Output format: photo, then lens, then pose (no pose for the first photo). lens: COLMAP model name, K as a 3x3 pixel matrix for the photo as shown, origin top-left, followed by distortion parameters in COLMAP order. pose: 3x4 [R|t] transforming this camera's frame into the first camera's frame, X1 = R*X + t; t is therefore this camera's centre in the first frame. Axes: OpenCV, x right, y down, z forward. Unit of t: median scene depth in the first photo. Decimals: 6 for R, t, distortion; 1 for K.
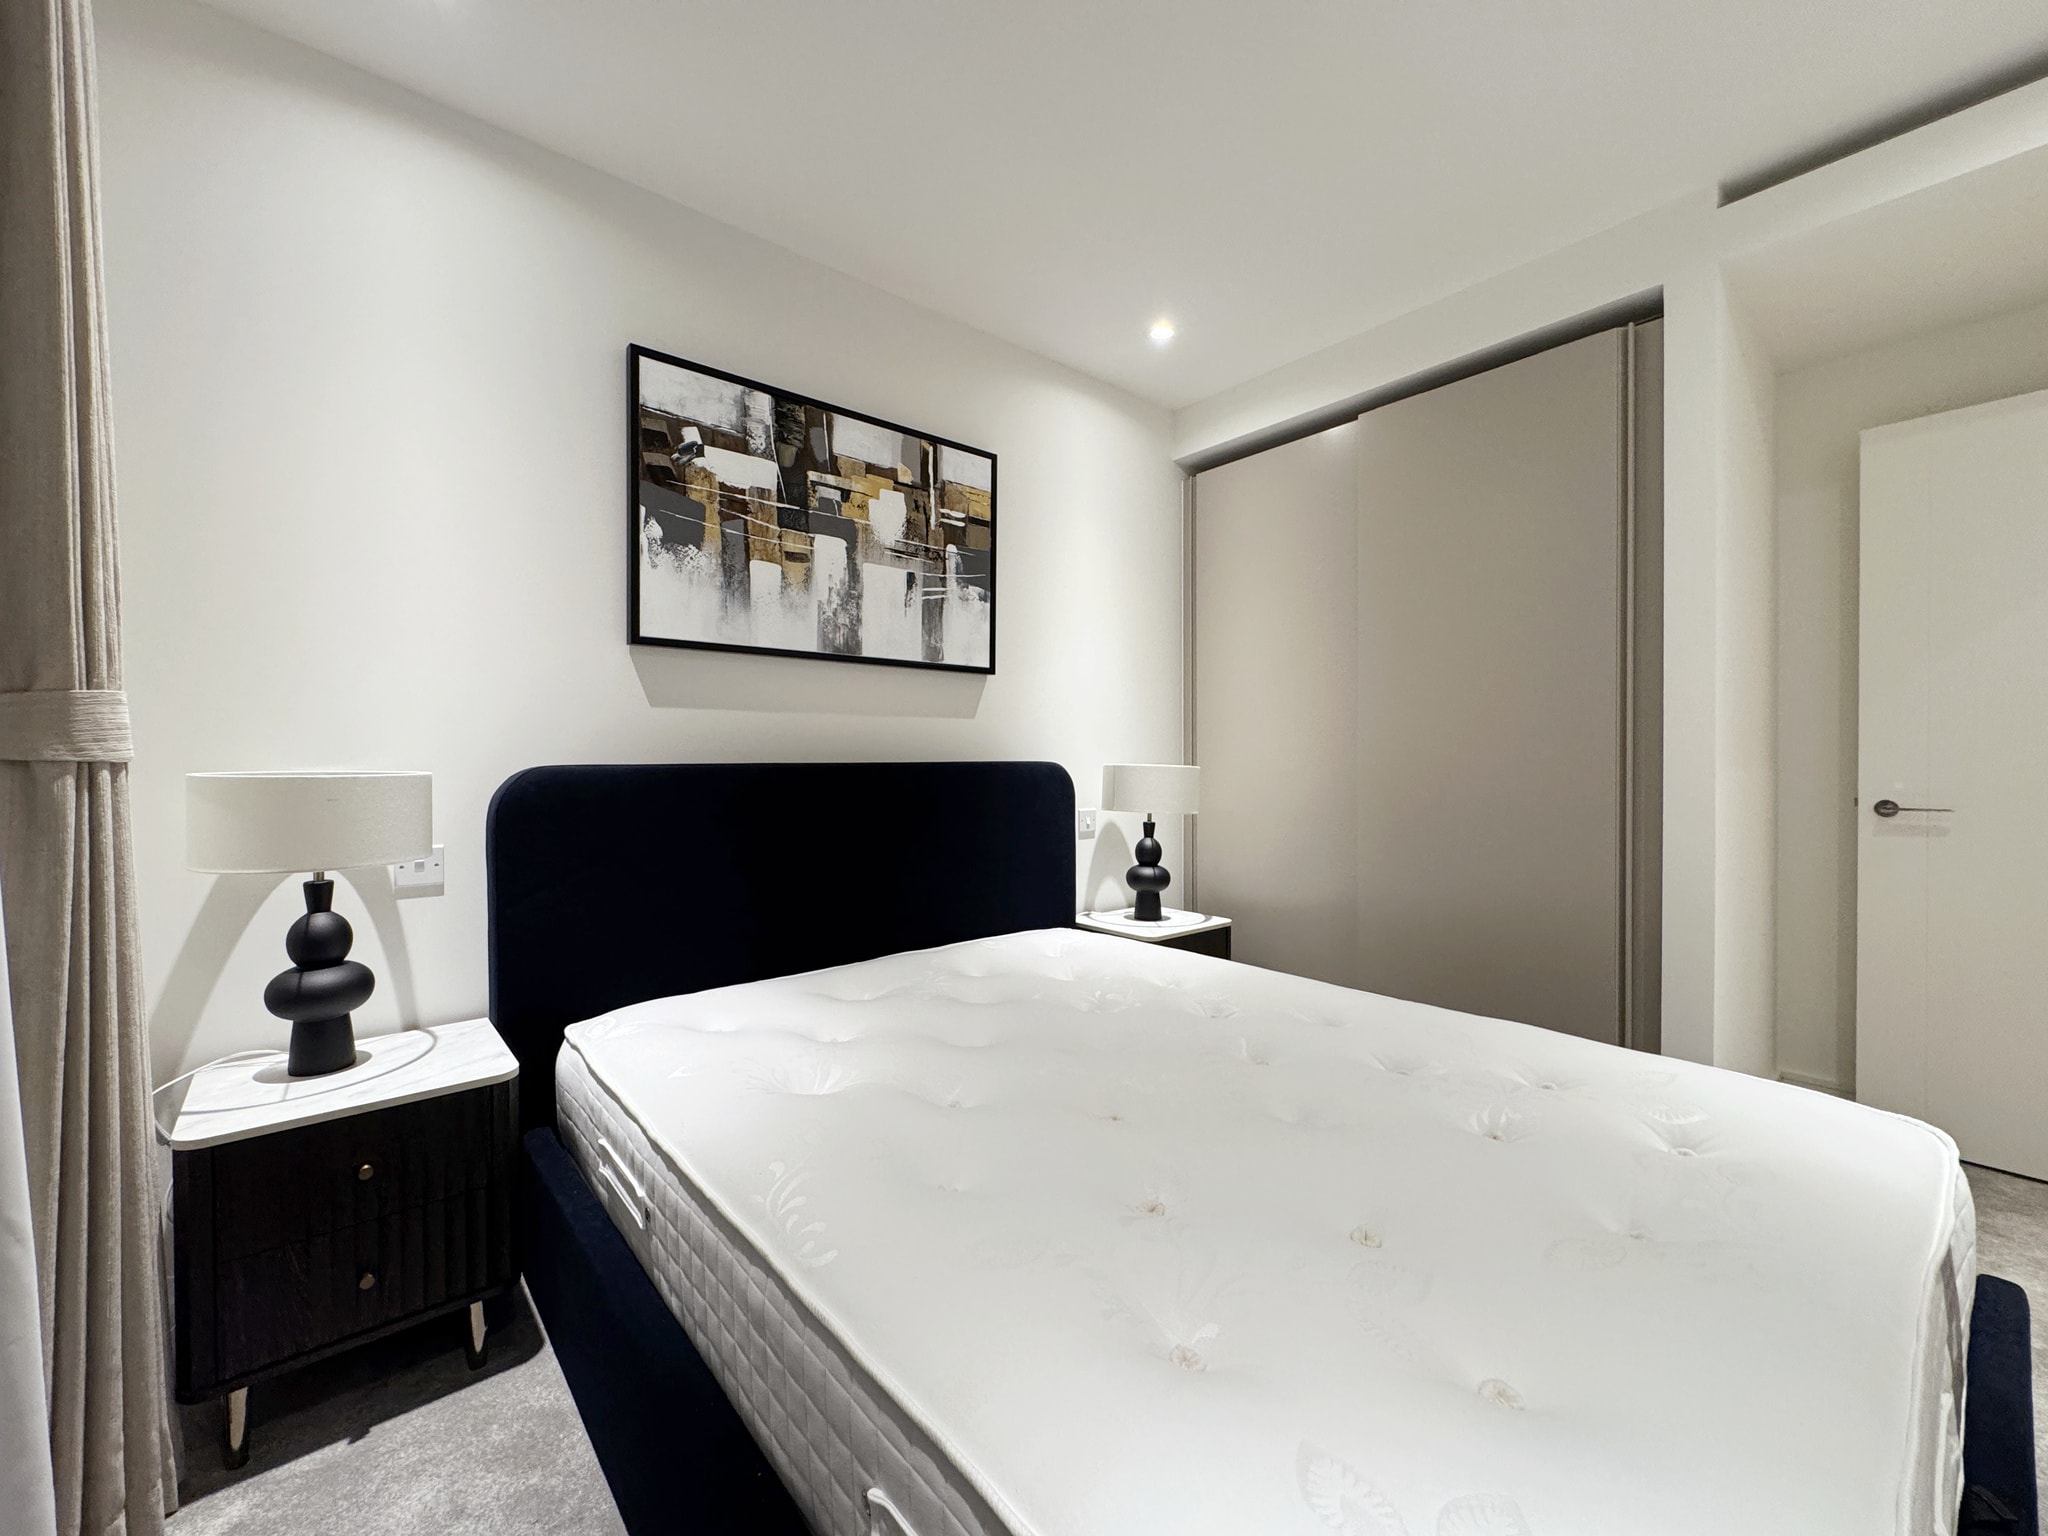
lens RADIAL K [[819.3, 0, 1022.4], [0, 819.3, 767.7], [0, 0, 1]] dist [-0.003732, 0.000609]
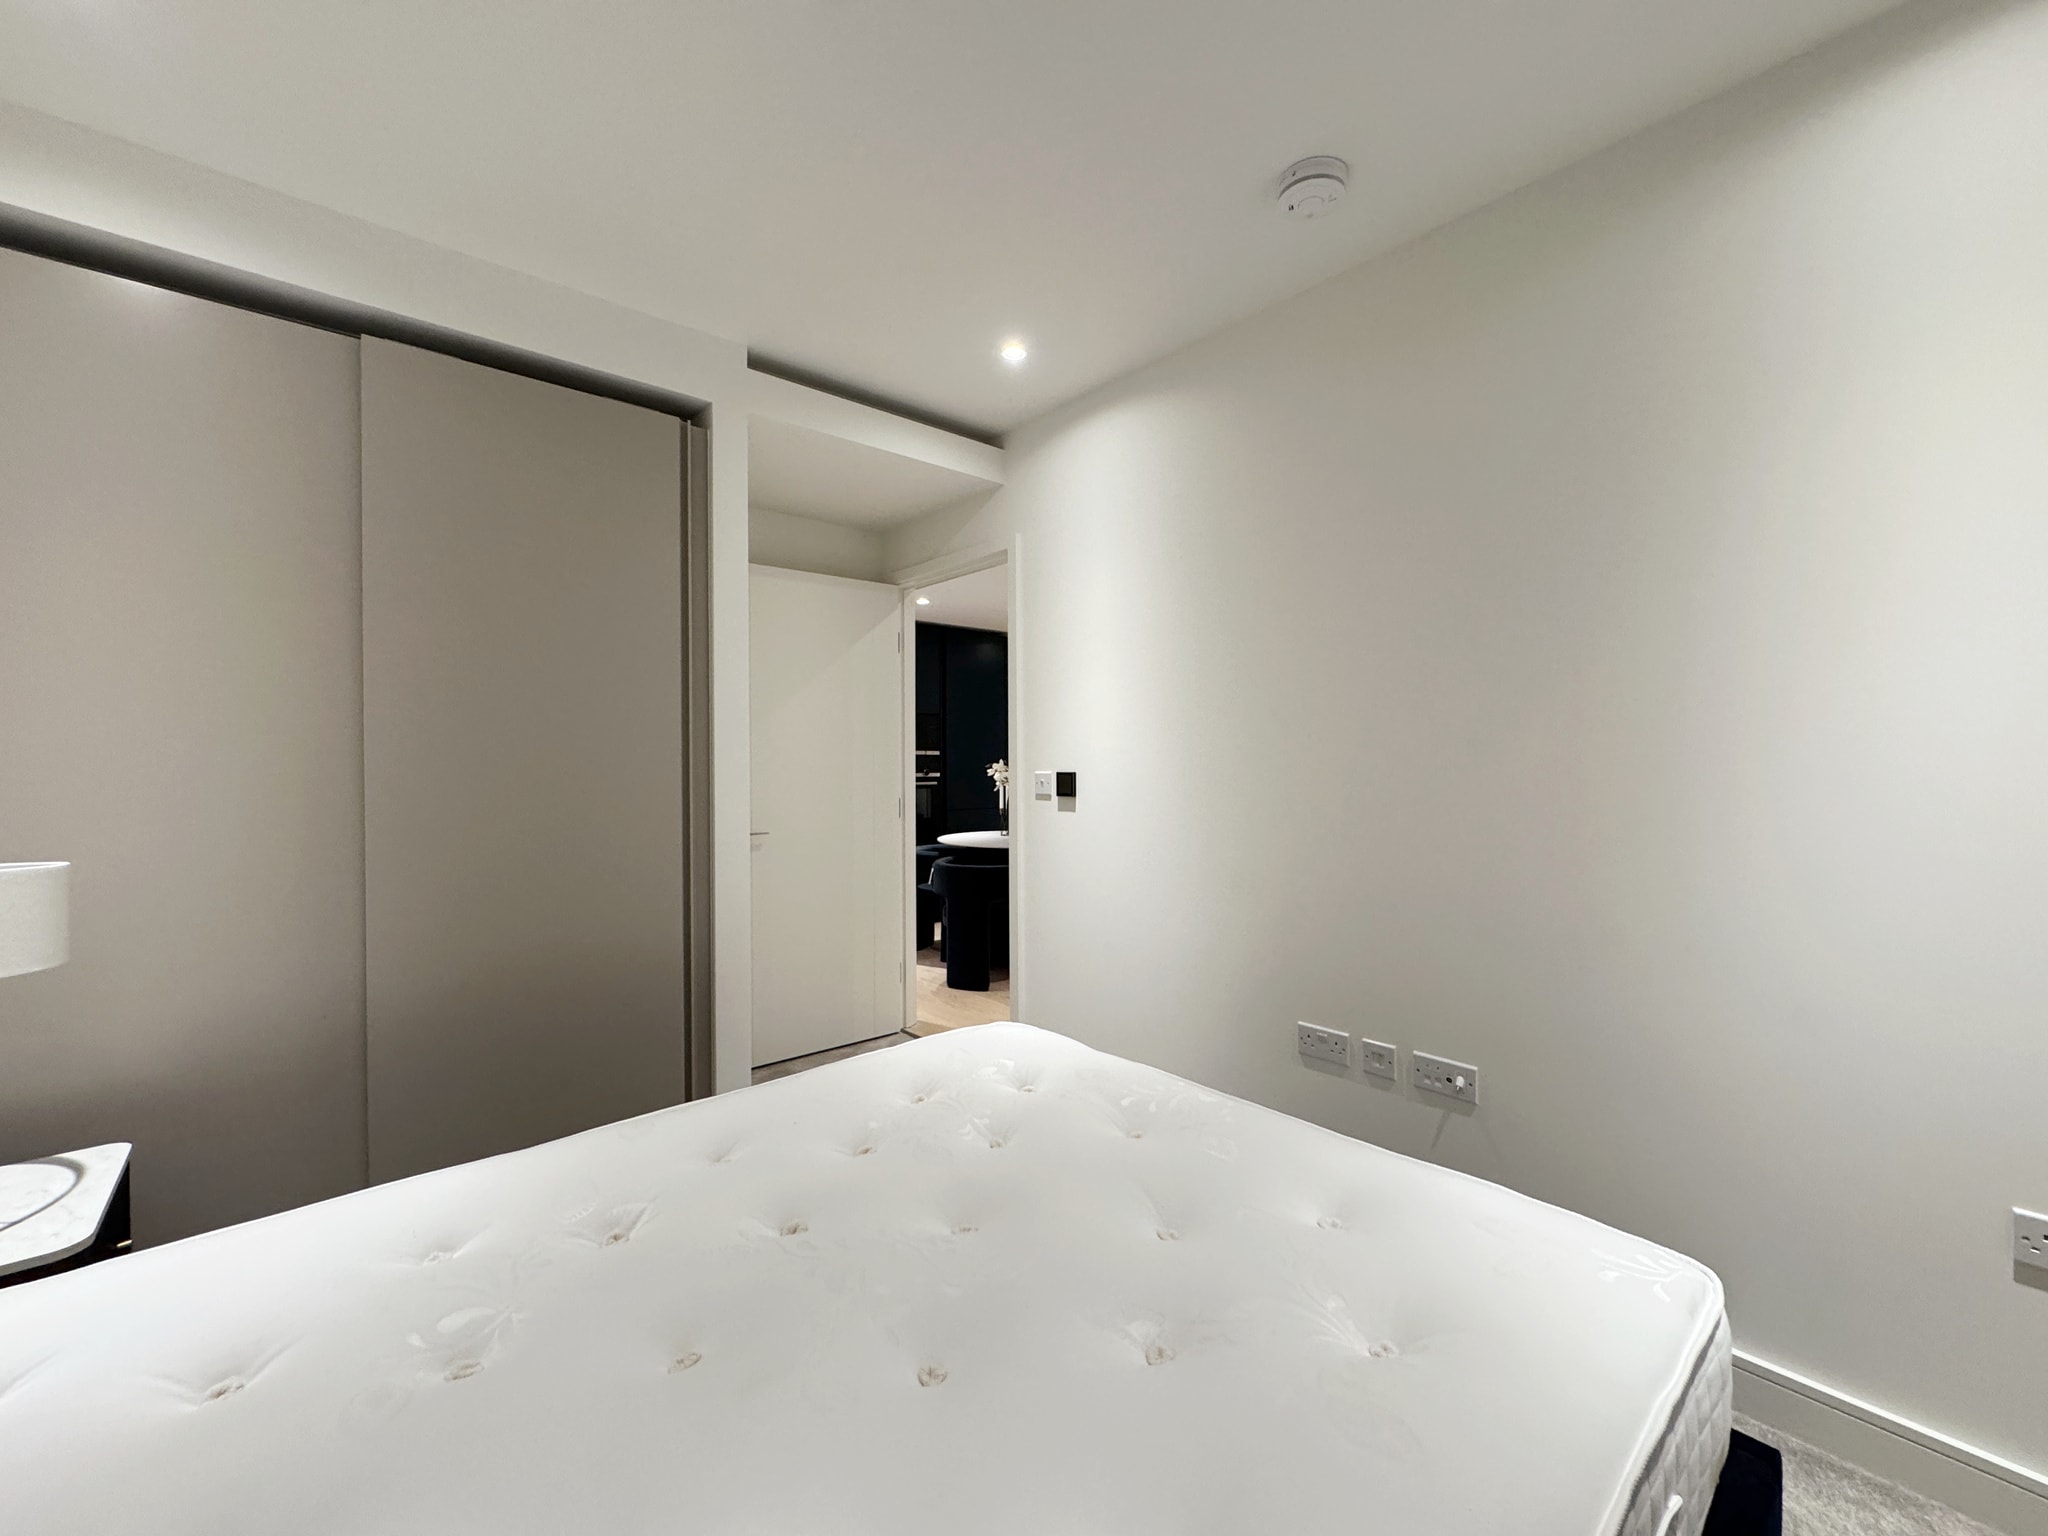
lens RADIAL K [[819.3, 0, 1022.4], [0, 819.3, 767.7], [0, 0, 1]] dist [-0.003732, 0.000609]
pose [[-0.021994, -0.004718, 0.999747, -0.344226], [0.012458, 0.999910, 0.004993, -0.062646], [-0.999680, 0.012564, -0.021933, 0.517717]]
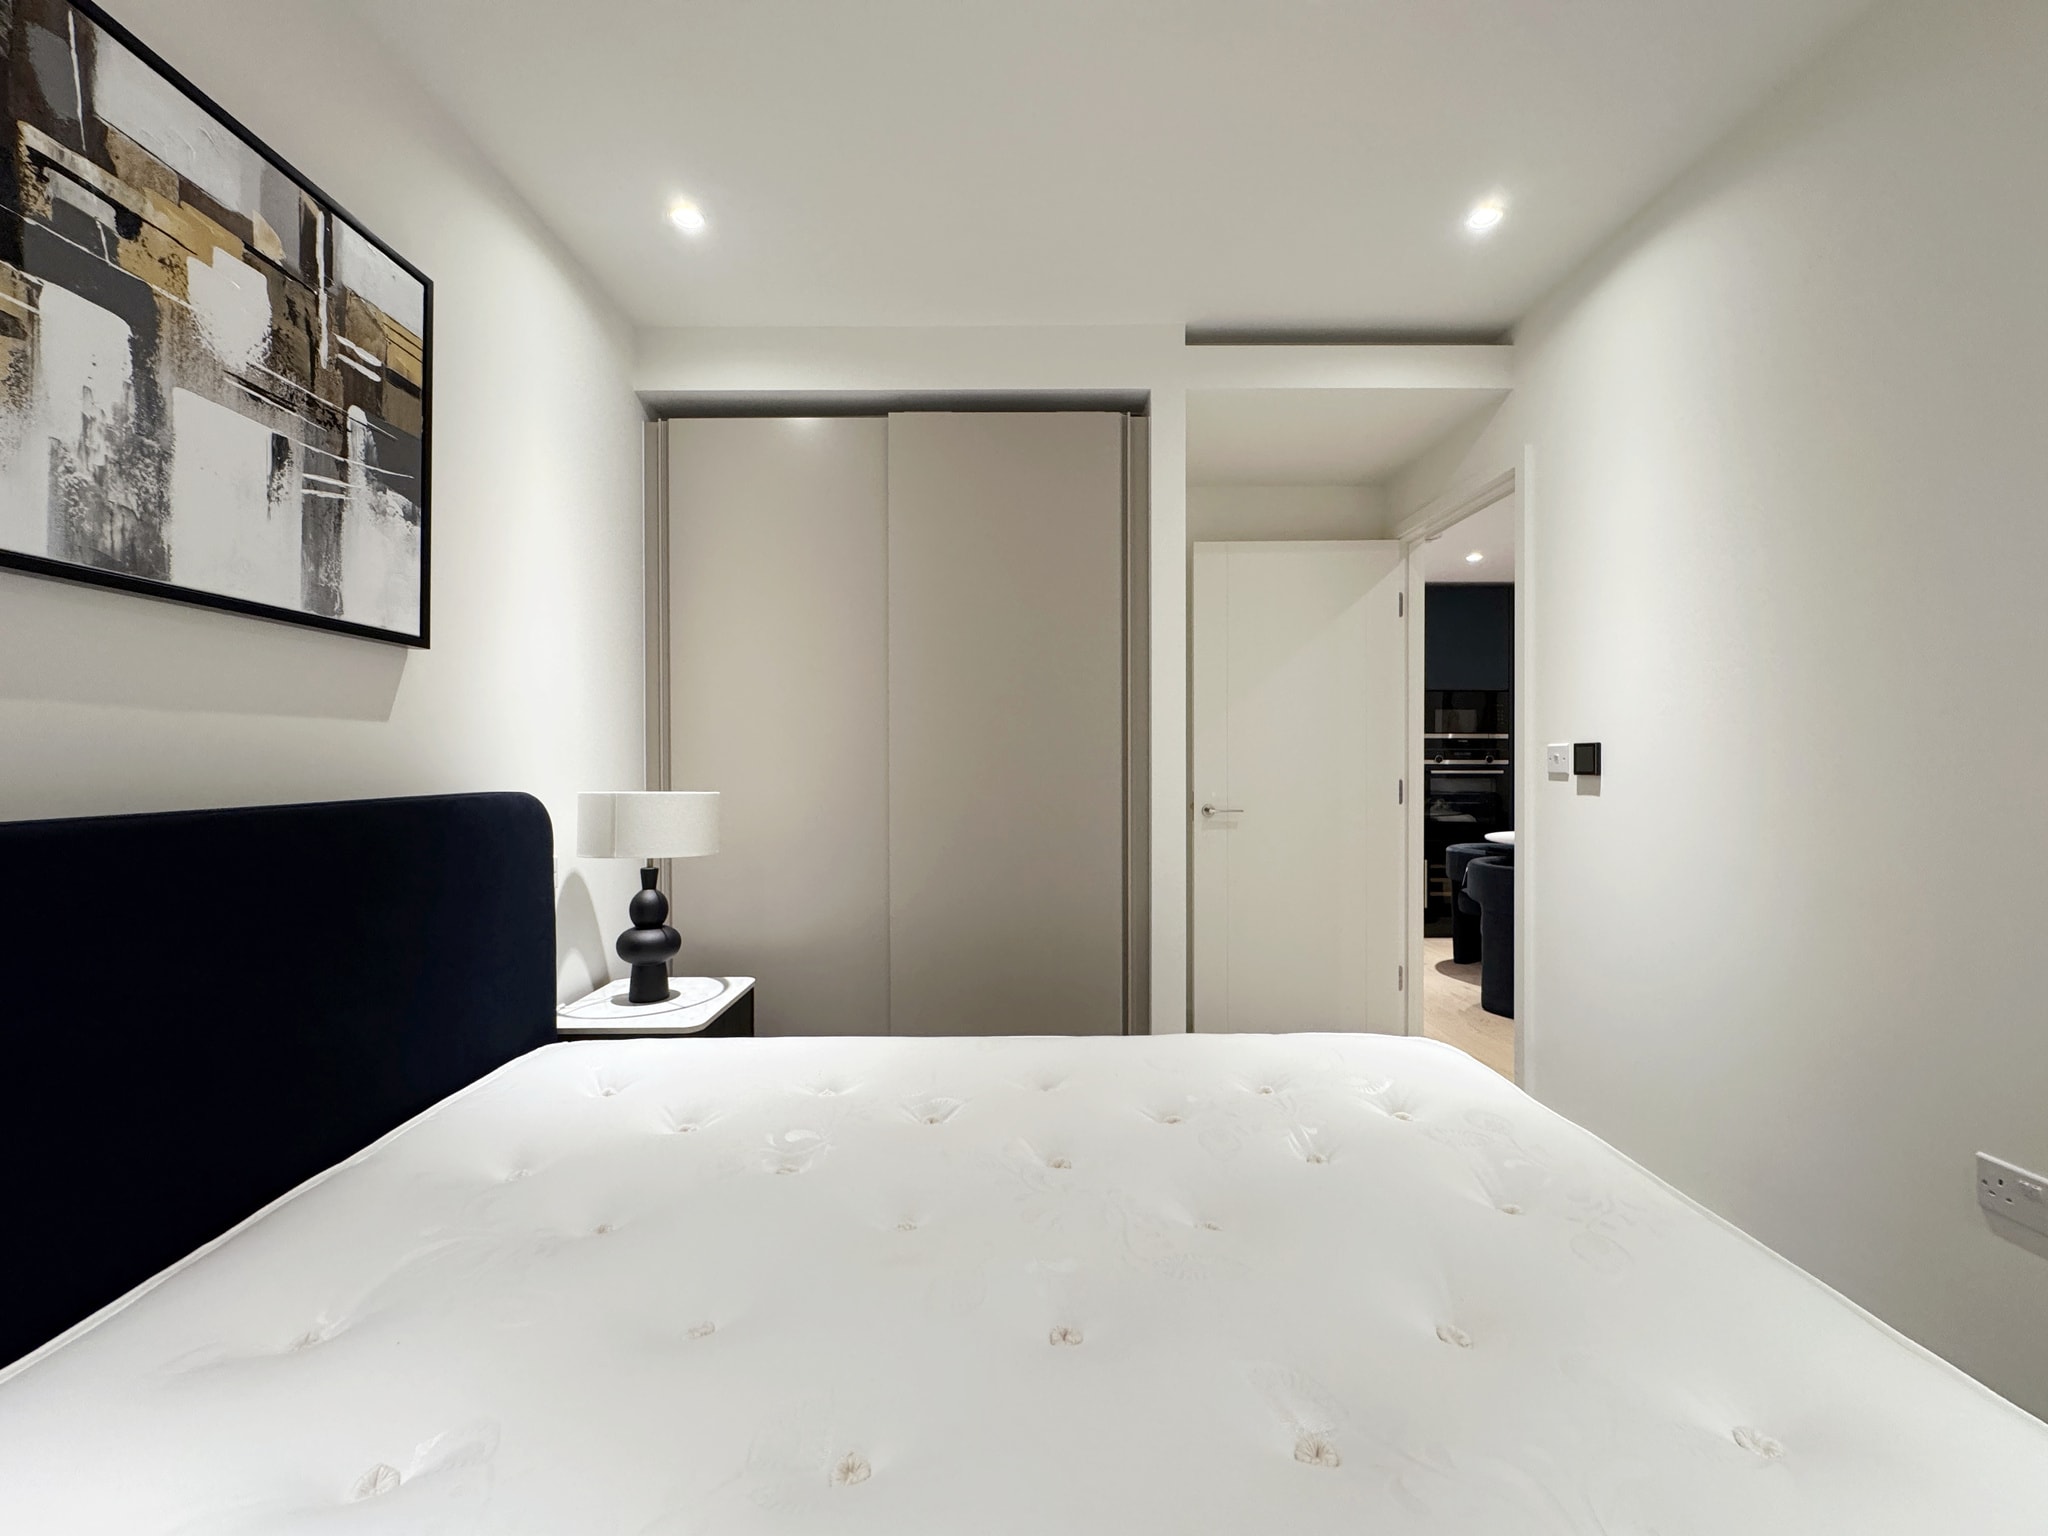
lens RADIAL K [[819.3, 0, 1022.4], [0, 819.3, 767.7], [0, 0, 1]] dist [-0.003732, 0.000609]
pose [[0.638341, -0.005637, 0.769733, -0.244634], [0.008588, 0.999963, 0.000201, -0.026723], [-0.769705, 0.006482, 0.638366, 0.326236]]
